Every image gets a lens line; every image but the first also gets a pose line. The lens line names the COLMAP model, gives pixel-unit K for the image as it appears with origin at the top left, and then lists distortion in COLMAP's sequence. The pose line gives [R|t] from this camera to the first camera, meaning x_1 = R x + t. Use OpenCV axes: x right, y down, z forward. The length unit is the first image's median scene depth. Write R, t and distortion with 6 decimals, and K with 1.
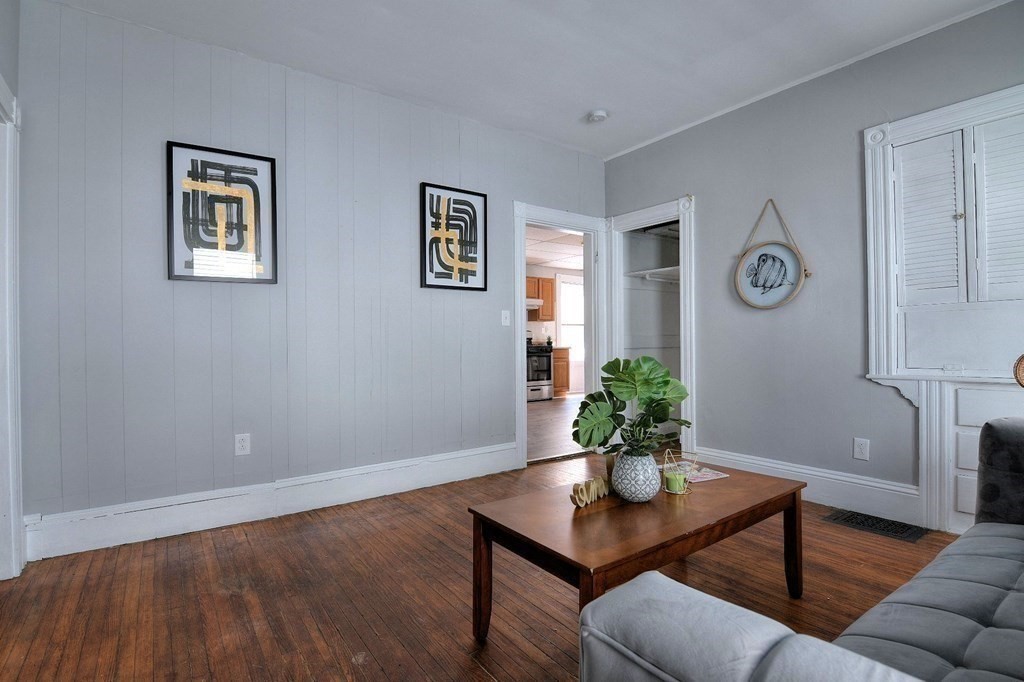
lens RADIAL K [[495.1, 0, 503.0], [0, 495.1, 339.8], [0, 0, 1]] dist [-0.015173, -0.003737]
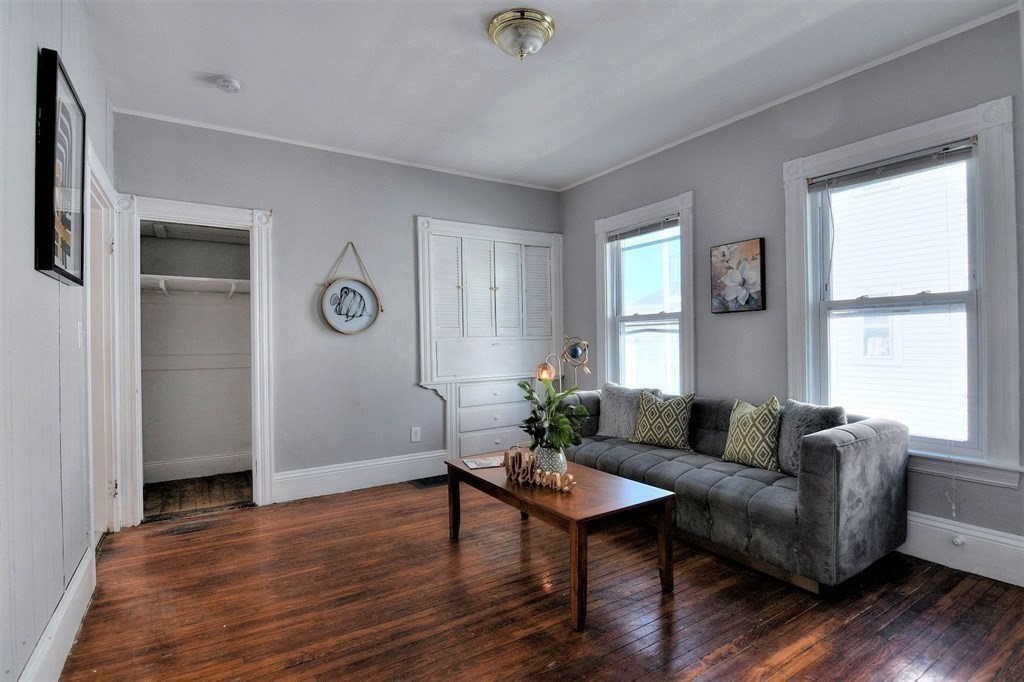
lens RADIAL K [[495.1, 0, 508.1], [0, 495.1, 342.1], [0, 0, 1]] dist [-0.015173, -0.003737]
pose [[0.044475, 0.011742, 0.998941, -0.633637], [0.010643, 0.999869, -0.012227, -0.026744], [-0.998954, 0.011176, 0.044345, 0.579800]]
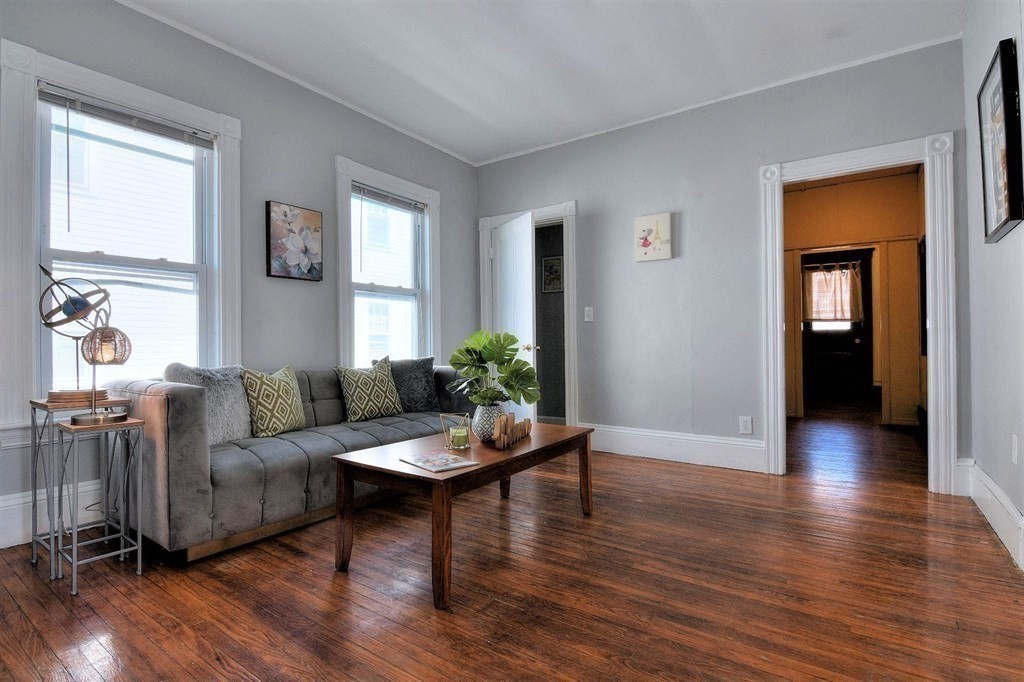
lens RADIAL K [[495.1, 0, 509.2], [0, 495.1, 340.9], [0, 0, 1]] dist [-0.015173, -0.003737]
pose [[-0.941504, 0.016599, -0.336592, 0.355497], [0.018145, 0.999834, -0.001446, 0.037270], [0.336512, -0.007469, -0.941649, 1.229881]]
